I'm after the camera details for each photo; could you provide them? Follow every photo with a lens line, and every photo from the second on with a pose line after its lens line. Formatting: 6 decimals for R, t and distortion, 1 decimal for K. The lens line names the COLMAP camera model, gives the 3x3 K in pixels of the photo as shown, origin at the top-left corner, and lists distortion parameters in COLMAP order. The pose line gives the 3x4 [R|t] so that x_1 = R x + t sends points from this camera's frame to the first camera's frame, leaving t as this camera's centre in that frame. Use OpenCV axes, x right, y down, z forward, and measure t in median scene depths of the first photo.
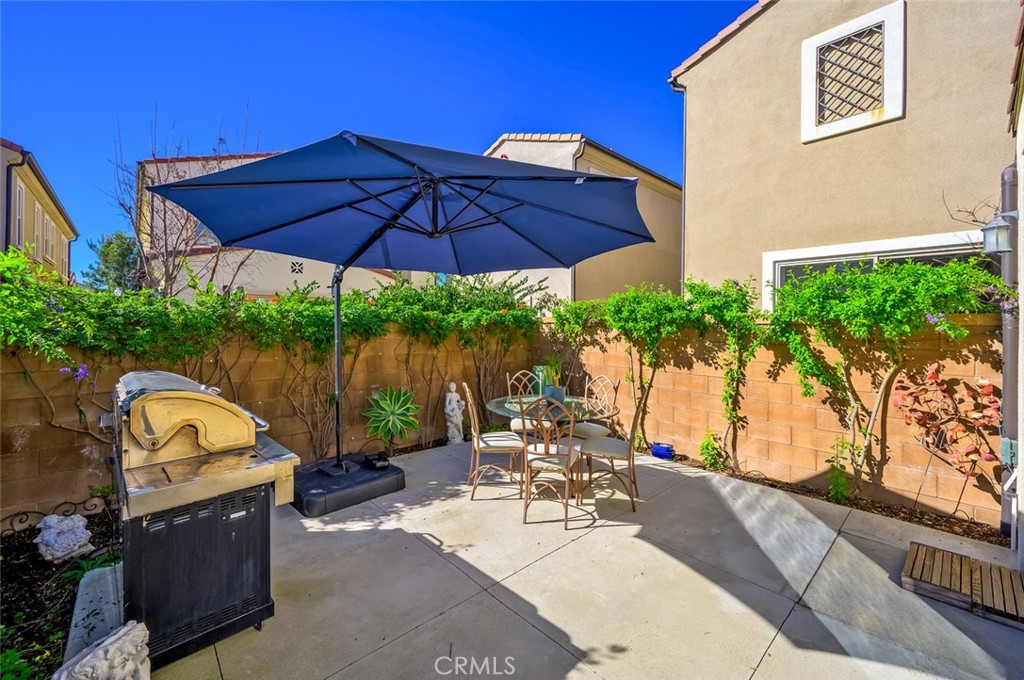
lens RADIAL K [[414.9, 0, 503.6], [0, 414.9, 322.7], [0, 0, 1]] dist [0.001450, 0.000195]
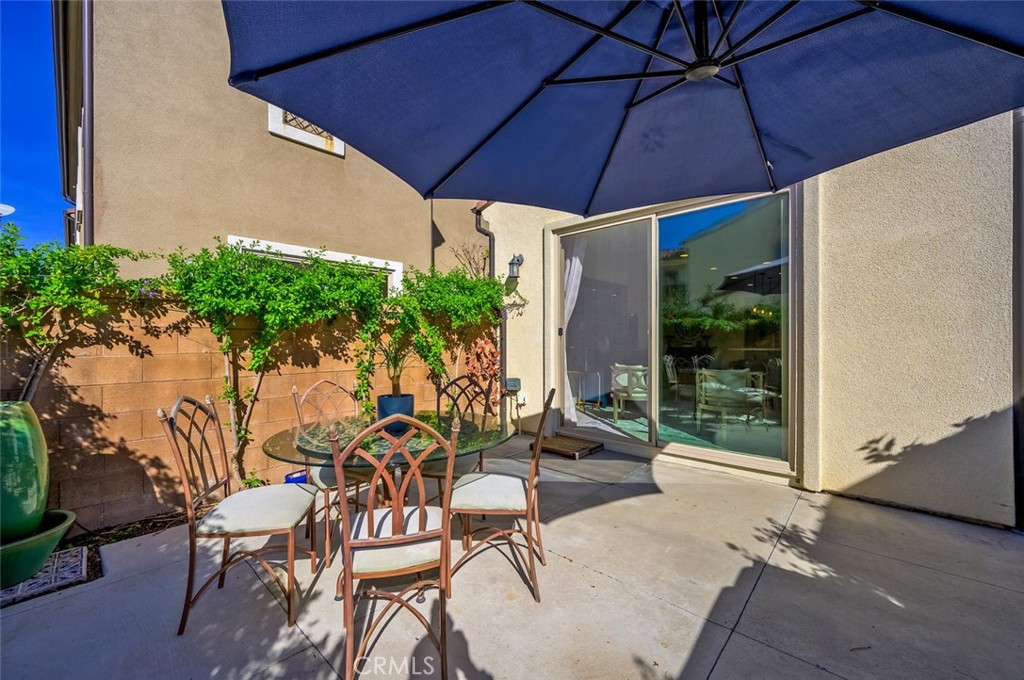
lens RADIAL K [[402.4, 0, 512.0], [0, 402.4, 340.0], [0, 0, 1]] dist [0.000327, 0.000022]
pose [[-0.097637, -0.004443, 0.995212, -0.371311], [0.003541, 0.999982, 0.004812, 0.064476], [-0.995216, 0.003994, -0.097619, 0.756315]]
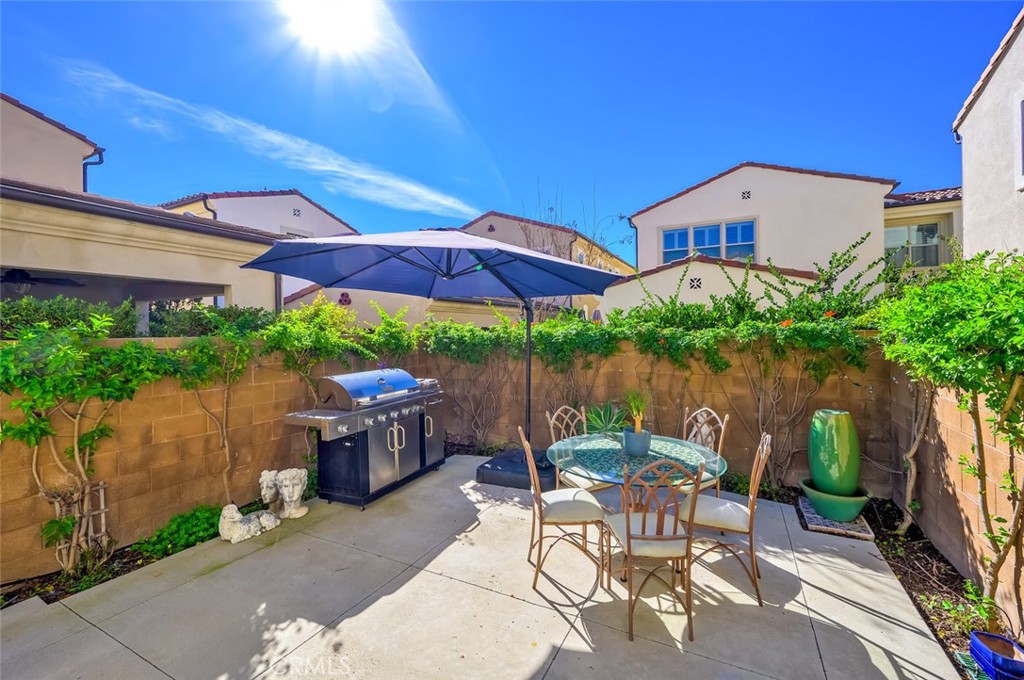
lens RADIAL K [[411.4, 0, 529.1], [0, 411.4, 343.6], [0, 0, 1]] dist [-0.000065, -0.000038]
pose [[0.372310, 0.015873, -0.927973, 0.625568], [0.012794, 0.999671, 0.022232, -0.018737], [0.928020, -0.020150, 0.371984, 0.459494]]
